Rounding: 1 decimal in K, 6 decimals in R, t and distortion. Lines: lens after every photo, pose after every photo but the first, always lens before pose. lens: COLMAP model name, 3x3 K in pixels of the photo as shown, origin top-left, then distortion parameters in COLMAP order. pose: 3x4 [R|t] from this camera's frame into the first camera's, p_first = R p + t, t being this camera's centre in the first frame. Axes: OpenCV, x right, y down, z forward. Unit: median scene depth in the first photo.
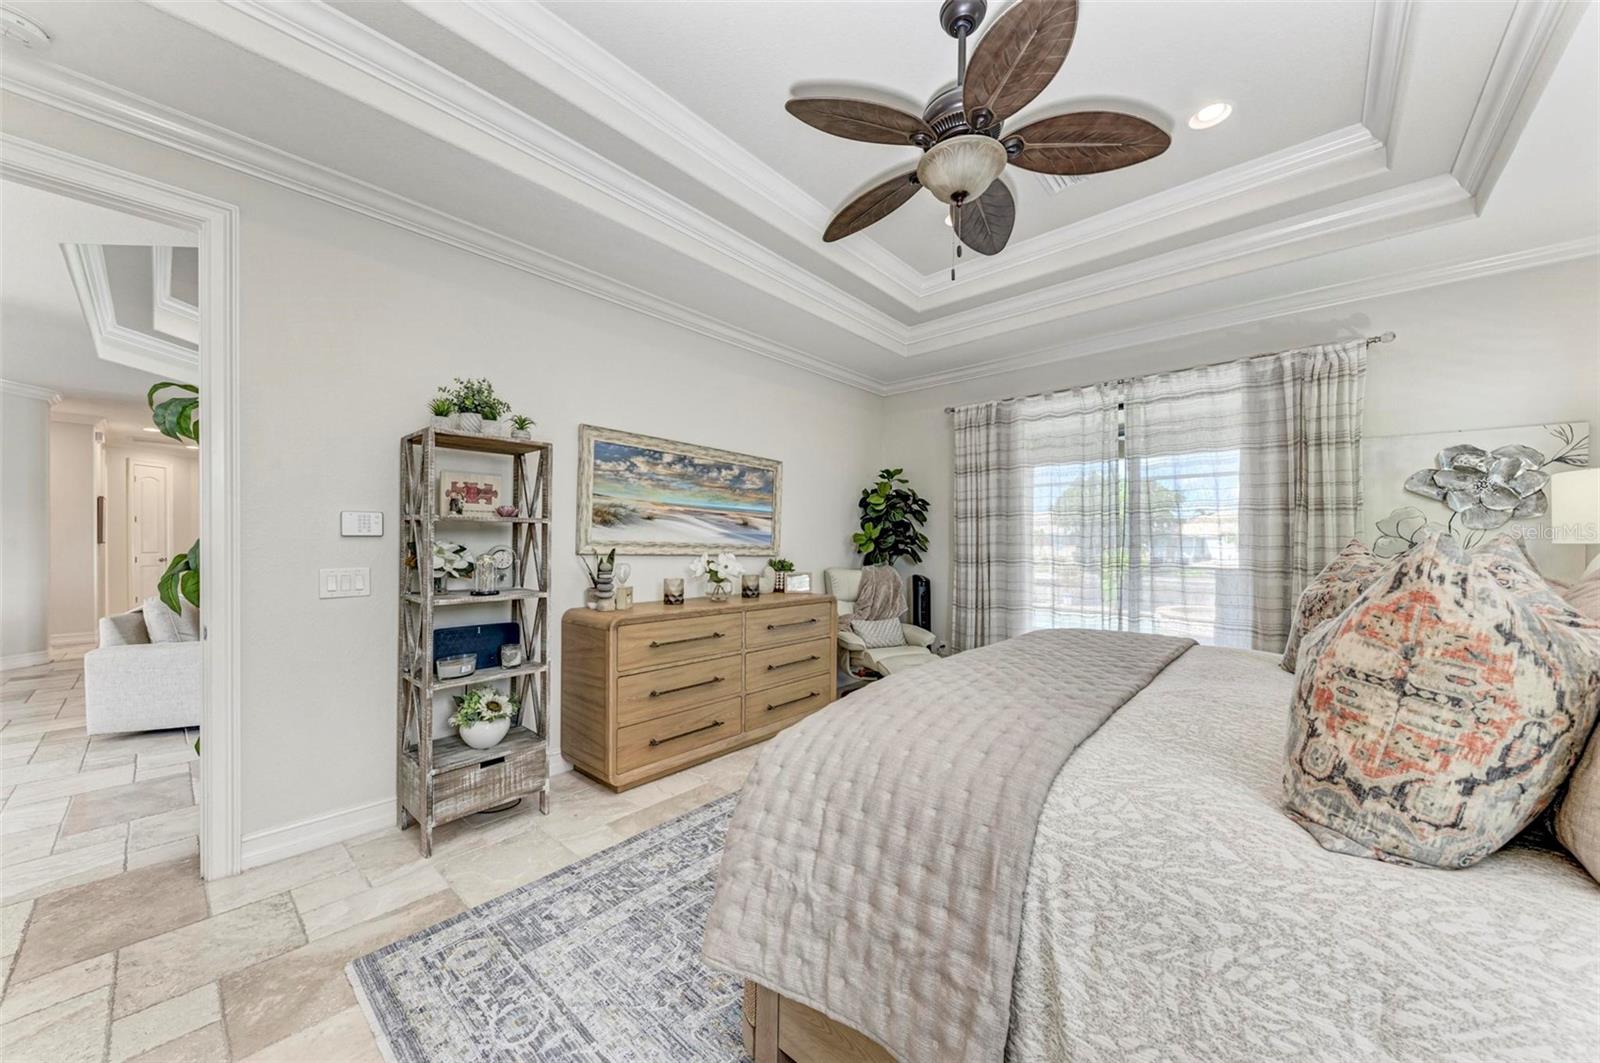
lens RADIAL K [[569.4, 0, 797.8], [0, 569.4, 541.6], [0, 0, 1]] dist [0.012483, 0.000016]
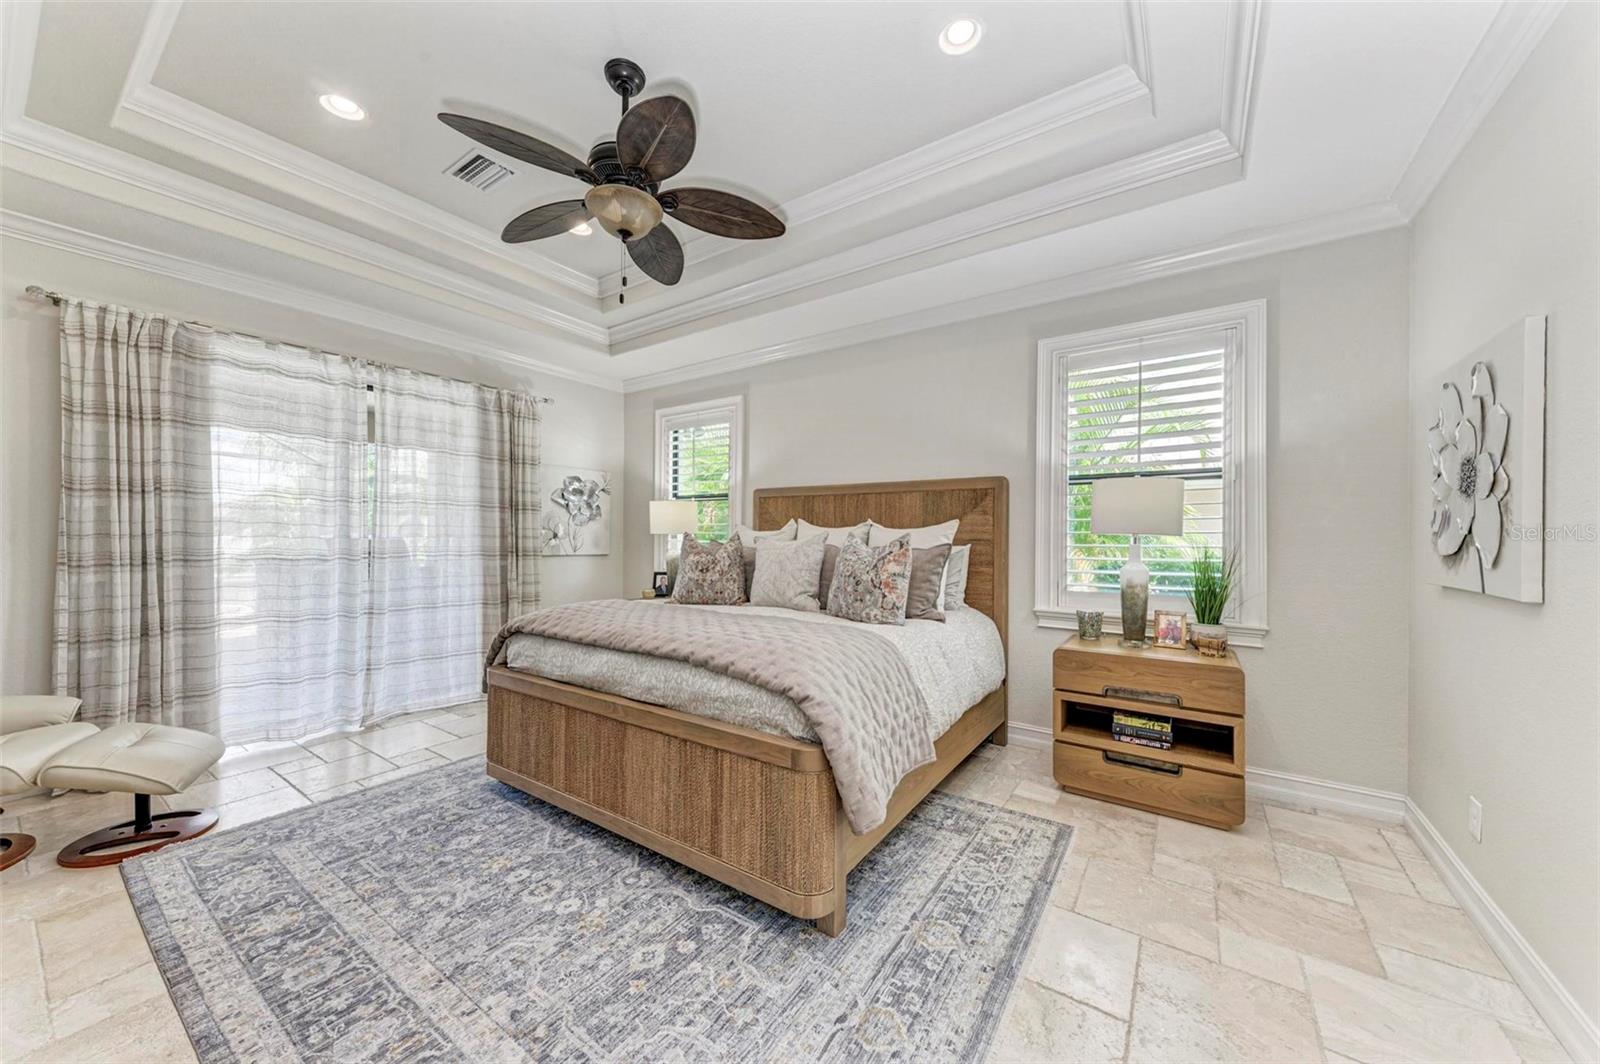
lens RADIAL K [[567.3, 0, 800.0], [0, 567.3, 532.0], [0, 0, 1]] dist [-0.000758, -0.000059]
pose [[-0.127293, 0.001663, 0.991864, -0.523095], [-0.005537, 0.999982, -0.002387, -0.000393], [-0.991850, -0.005796, -0.127281, 0.467405]]
